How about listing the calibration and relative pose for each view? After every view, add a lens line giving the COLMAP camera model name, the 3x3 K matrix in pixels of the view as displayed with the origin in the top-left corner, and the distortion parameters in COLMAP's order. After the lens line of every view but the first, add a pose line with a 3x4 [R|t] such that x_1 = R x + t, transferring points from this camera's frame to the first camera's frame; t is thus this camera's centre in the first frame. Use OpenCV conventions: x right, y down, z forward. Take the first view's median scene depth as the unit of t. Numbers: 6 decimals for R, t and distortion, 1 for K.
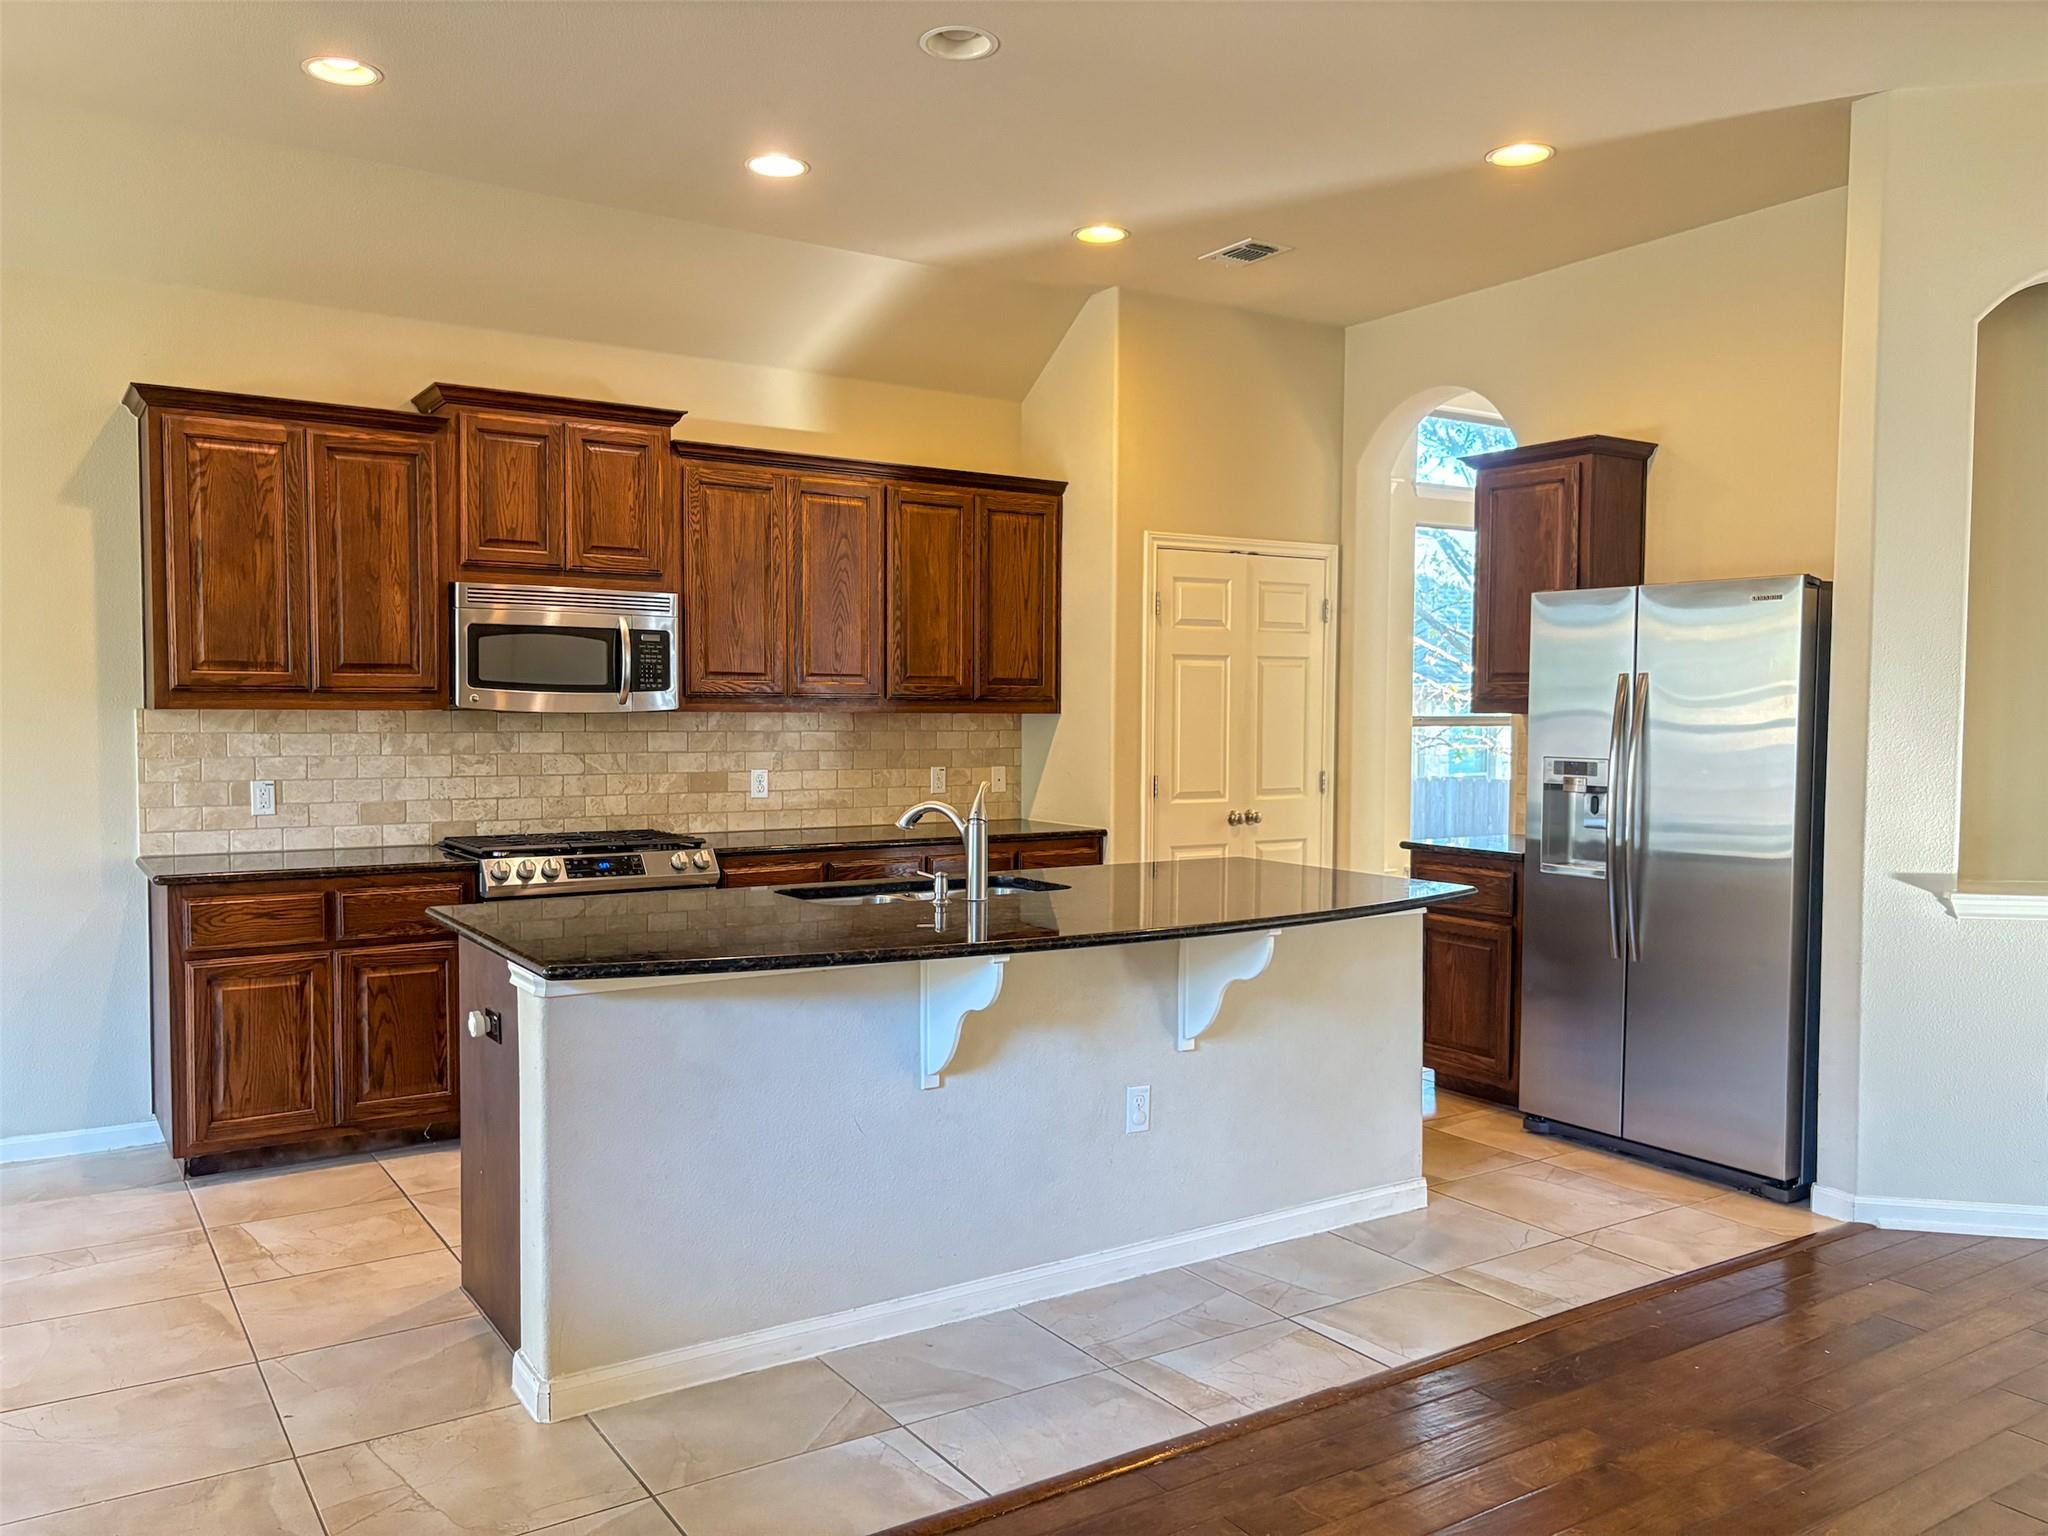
lens RADIAL K [[1566.4, 0, 1031.7], [0, 1566.4, 774.1], [0, 0, 1]] dist [0.050373, -0.053407]
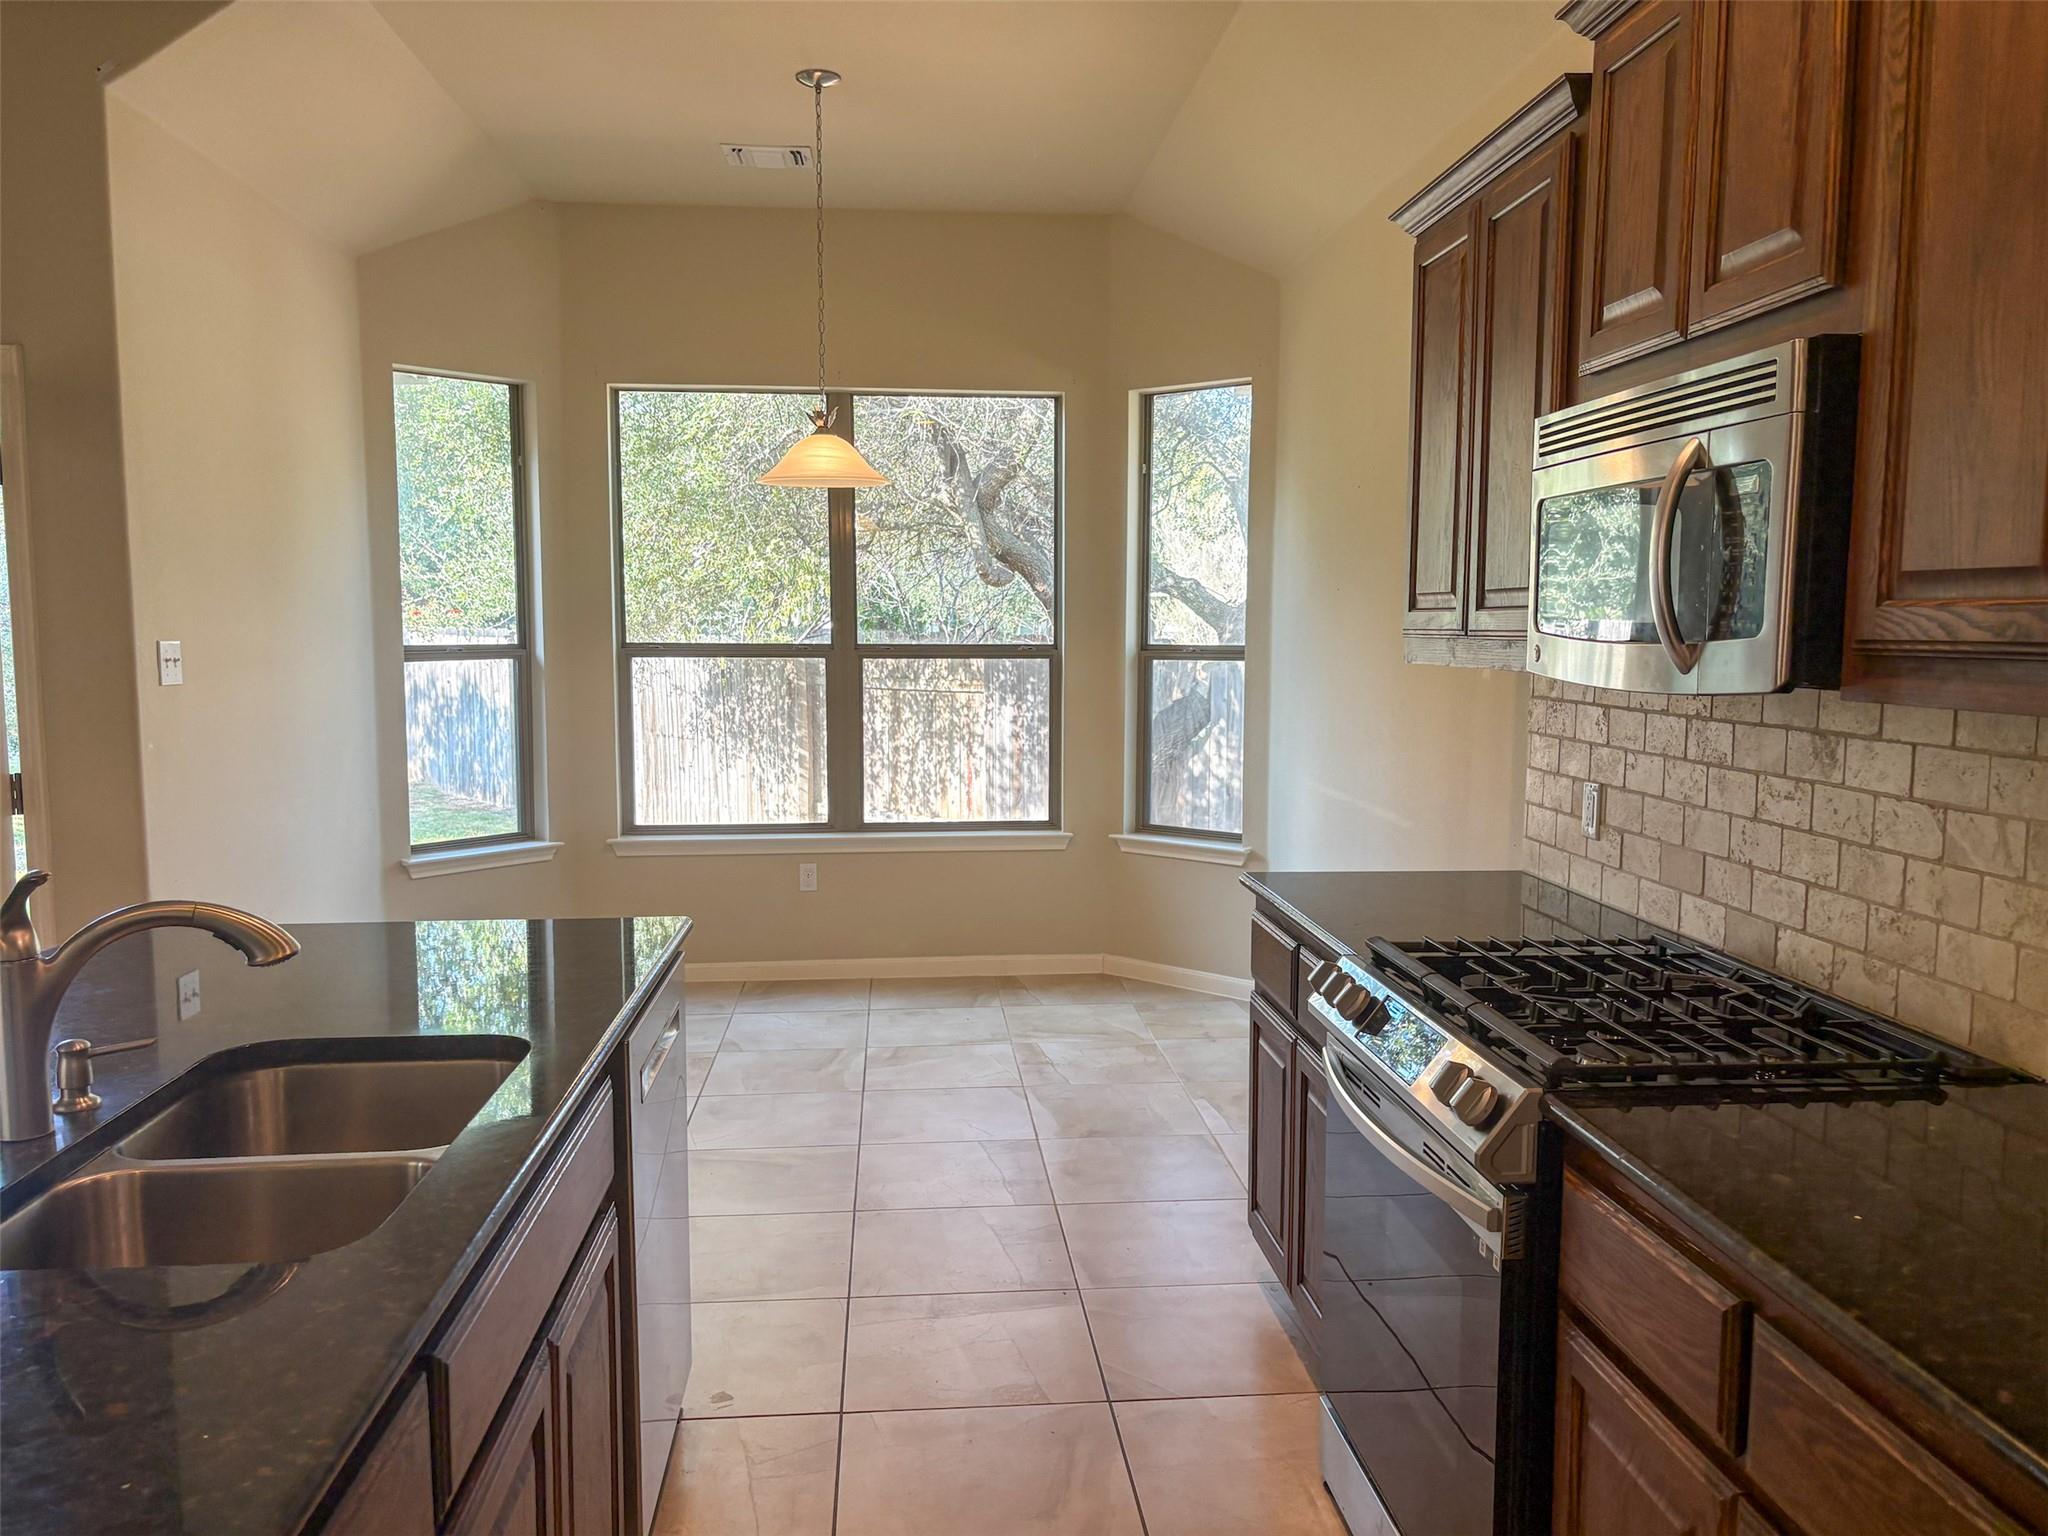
lens RADIAL K [[1596.0, 0, 1056.8], [0, 1596.0, 771.6], [0, 0, 1]] dist [0.077774, -0.003770]
pose [[-0.478684, 0.074714, -0.874802, 0.154460], [-0.046206, 0.992848, 0.110079, -0.055669], [0.876770, 0.093114, -0.471809, 1.034050]]
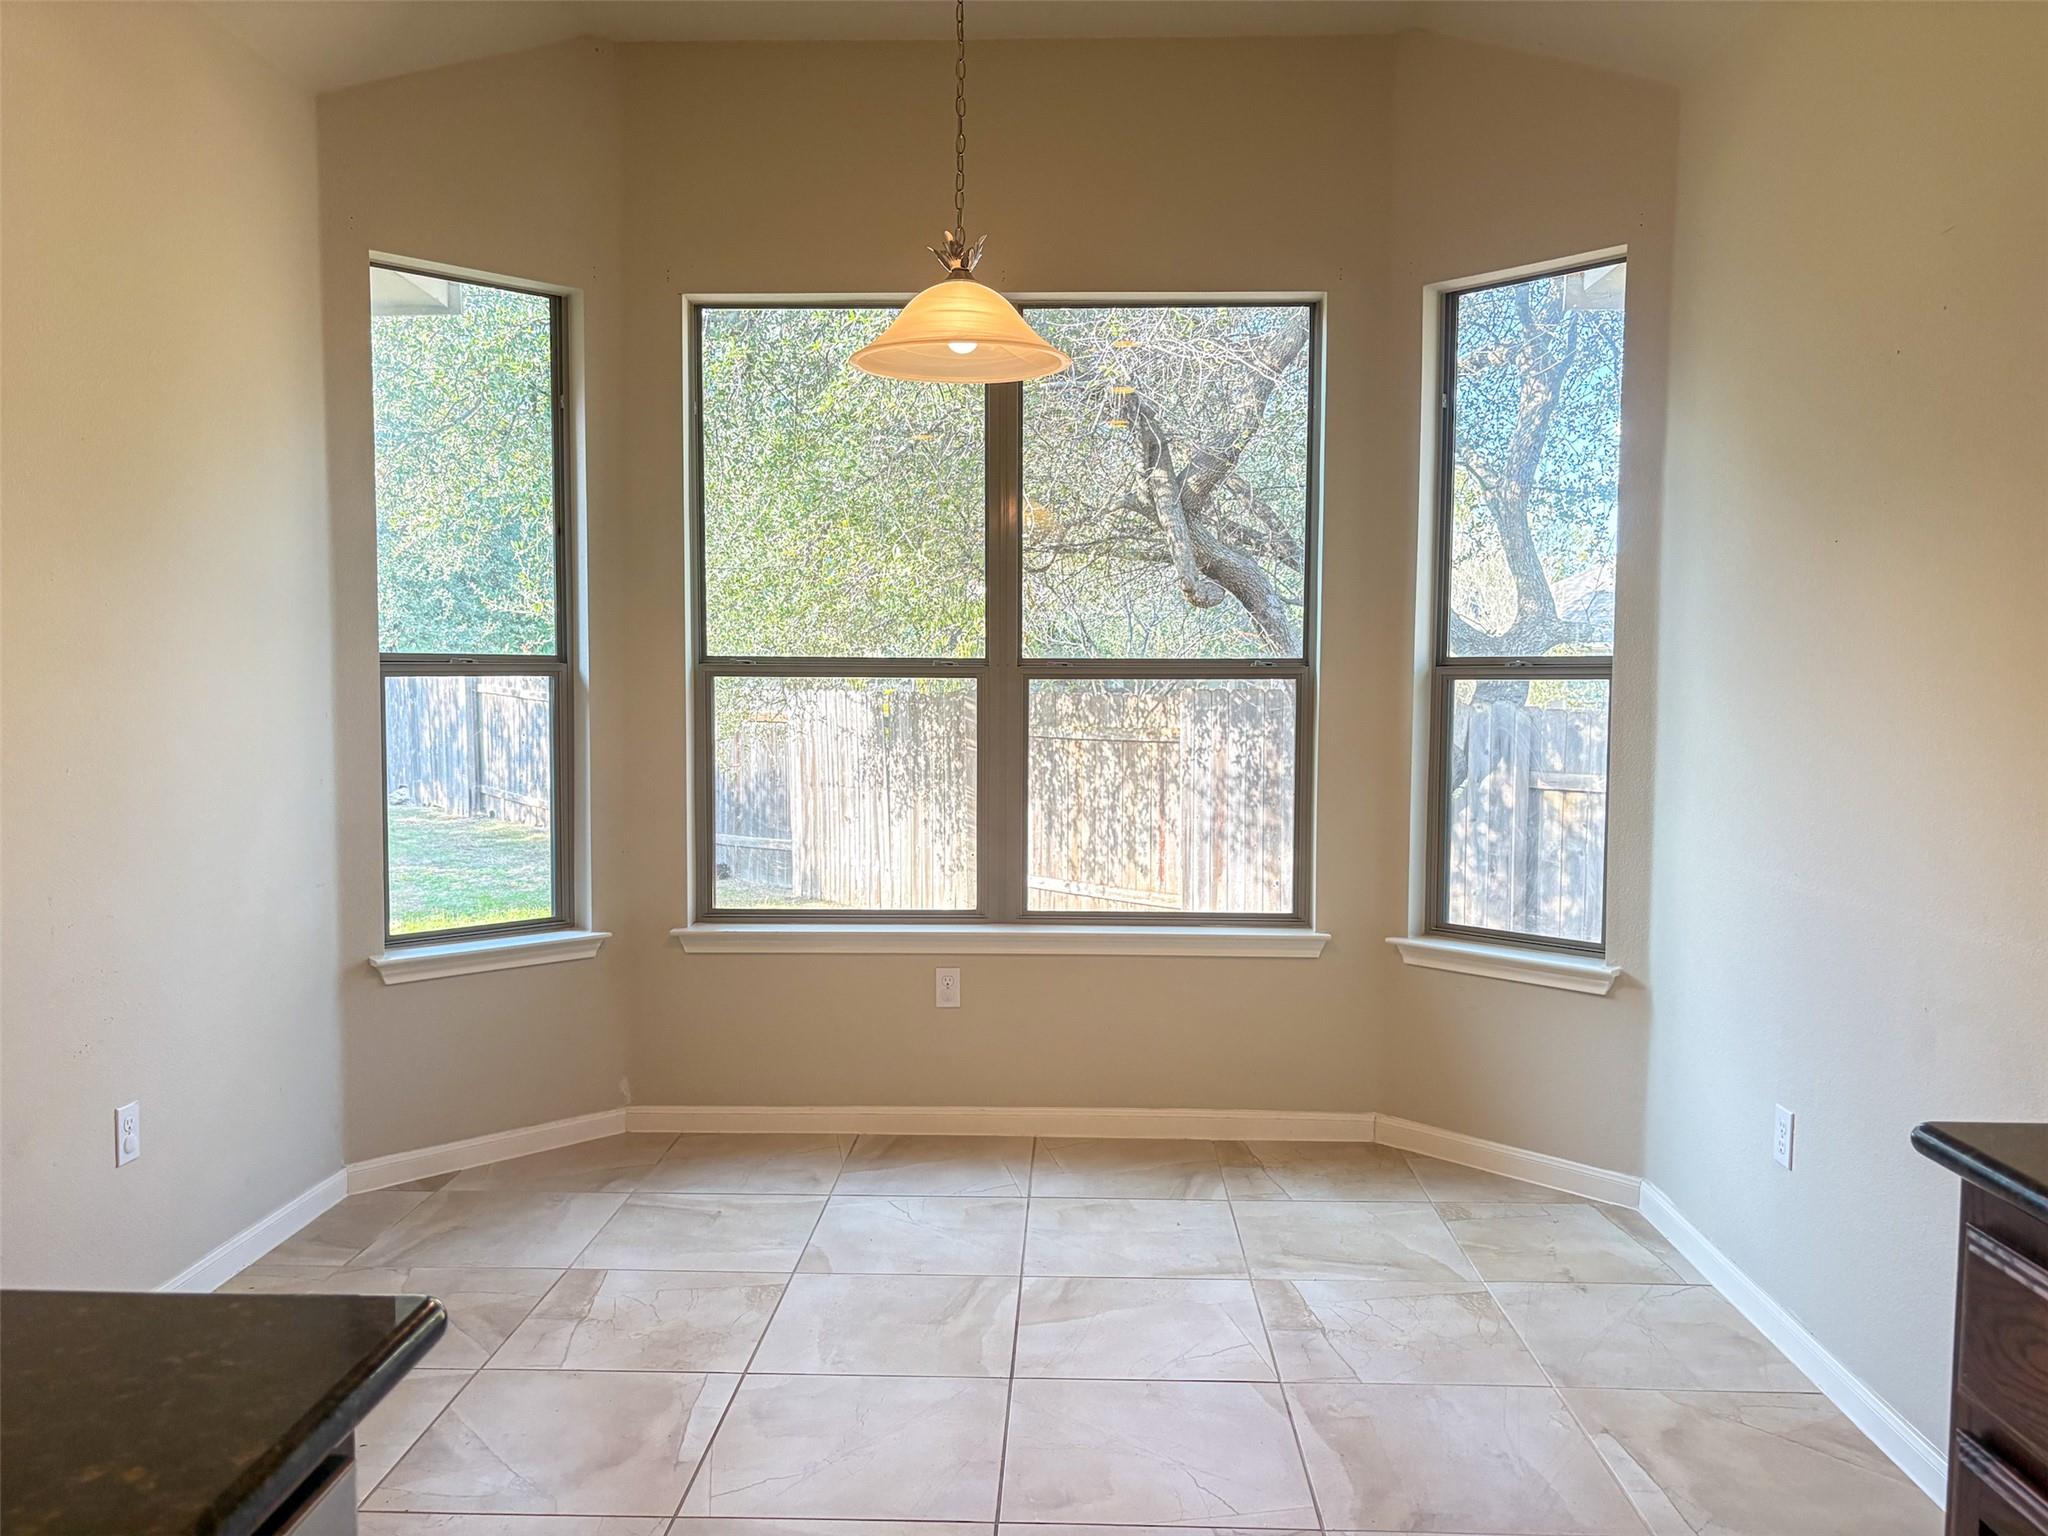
lens RADIAL K [[1560.2, 0, 1022.3], [0, 1560.2, 768.5], [0, 0, 1]] dist [0.115287, -0.000645]
pose [[-0.594694, 0.034884, -0.803195, -0.143774], [-0.044715, 0.996077, 0.076369, -0.019229], [0.802708, 0.081331, -0.590801, 0.835253]]
